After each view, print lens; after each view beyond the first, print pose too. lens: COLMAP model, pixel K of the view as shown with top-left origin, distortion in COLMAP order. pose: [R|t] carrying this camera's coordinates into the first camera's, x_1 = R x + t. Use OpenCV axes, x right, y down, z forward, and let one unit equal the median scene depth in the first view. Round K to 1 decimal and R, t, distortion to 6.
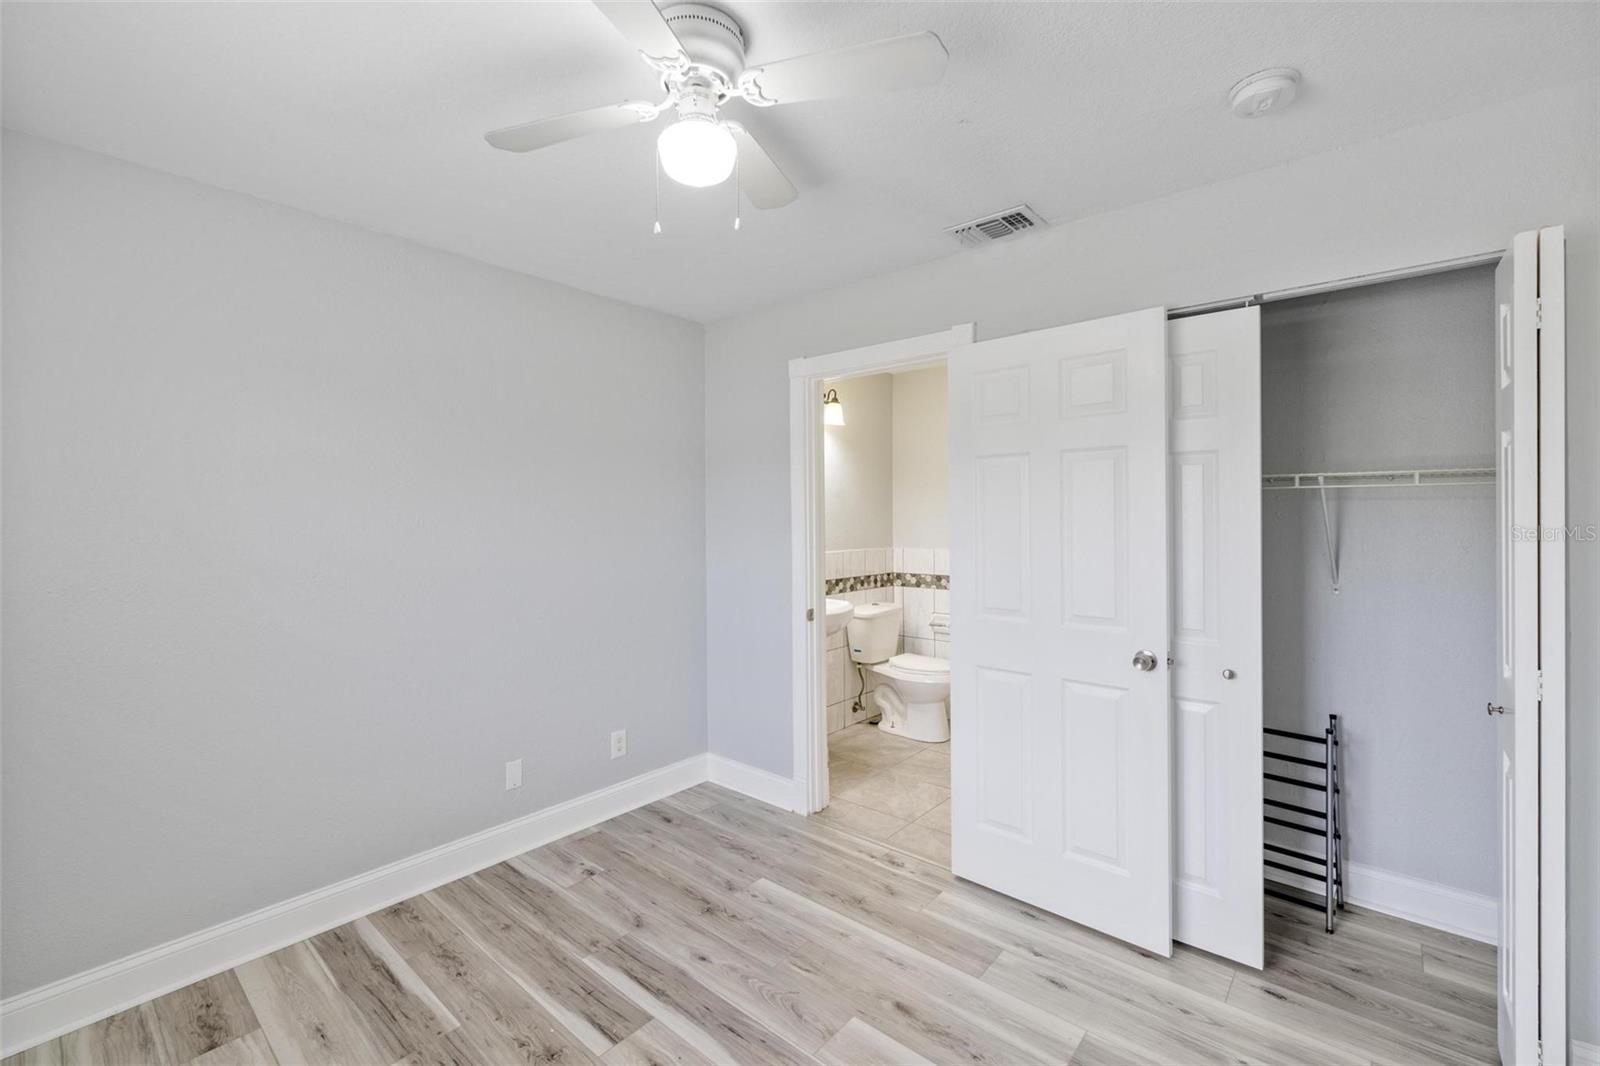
lens RADIAL K [[679.3, 0, 801.1], [0, 679.3, 529.4], [0, 0, 1]] dist [0.008597, -0.001209]
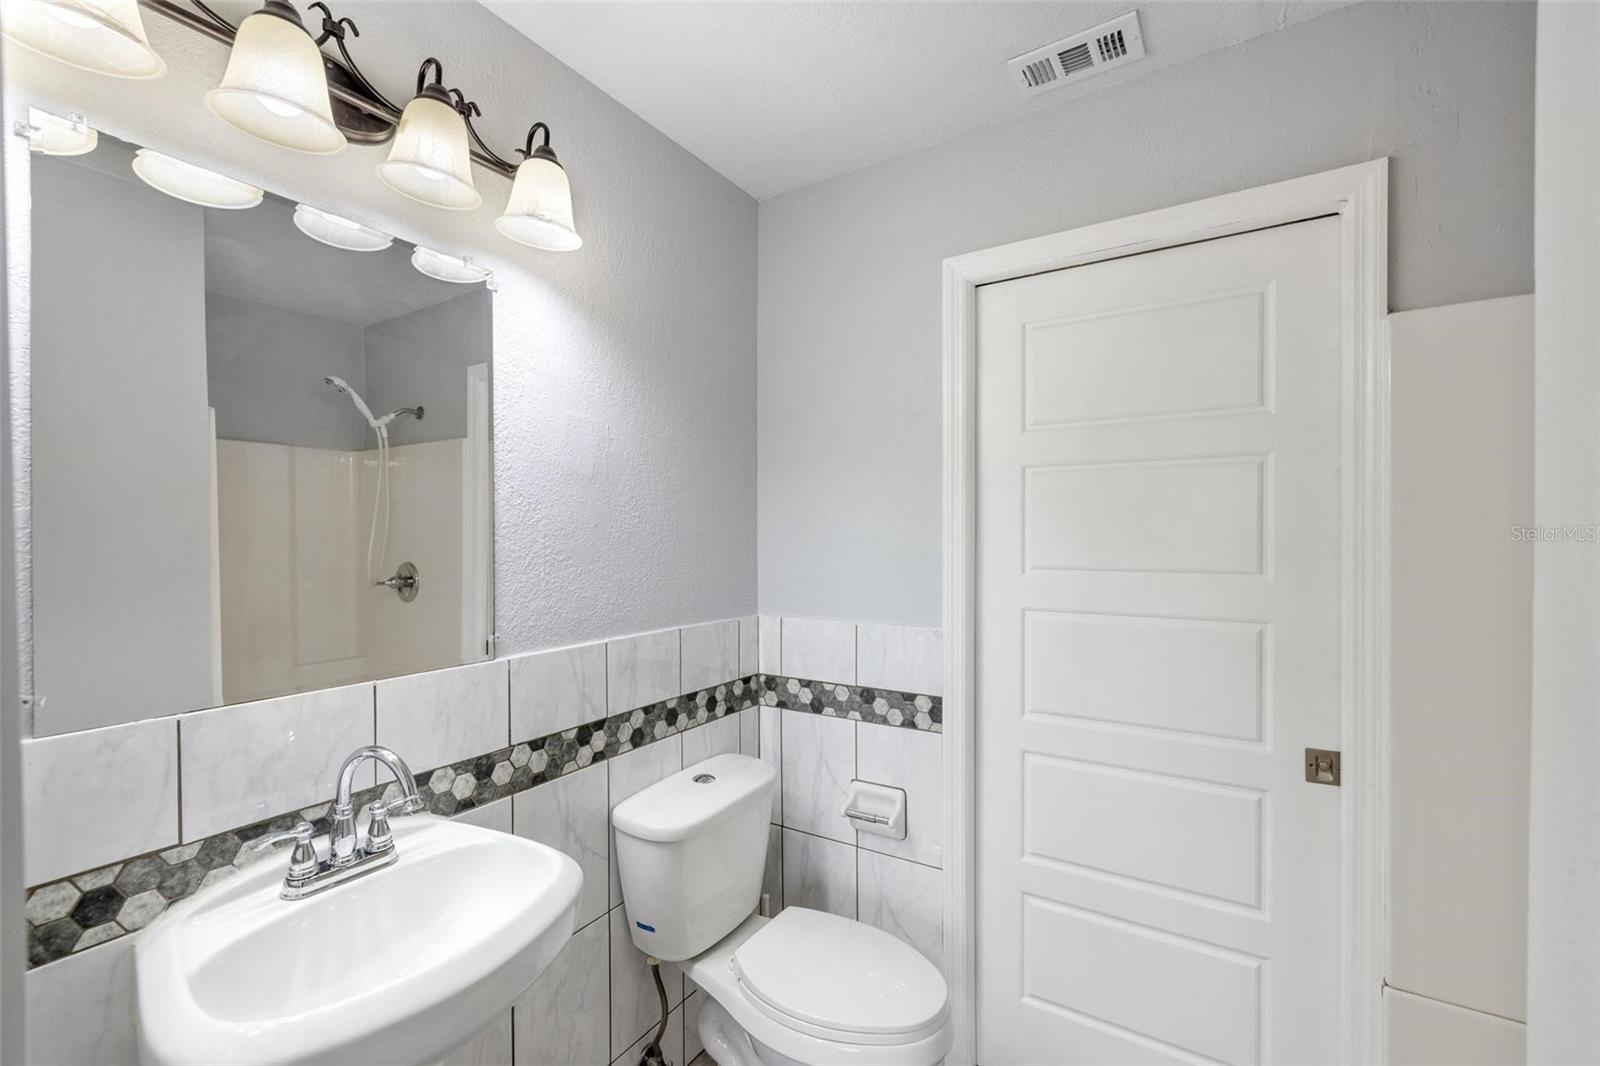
lens RADIAL K [[679.3, 0, 801.9], [0, 679.3, 537.3], [0, 0, 1]] dist [0.008597, -0.001209]
pose [[0.988408, 0.003081, 0.151787, 0.101919], [-0.001163, 0.999918, -0.012722, -0.015837], [-0.151814, 0.012397, 0.988331, 0.602082]]
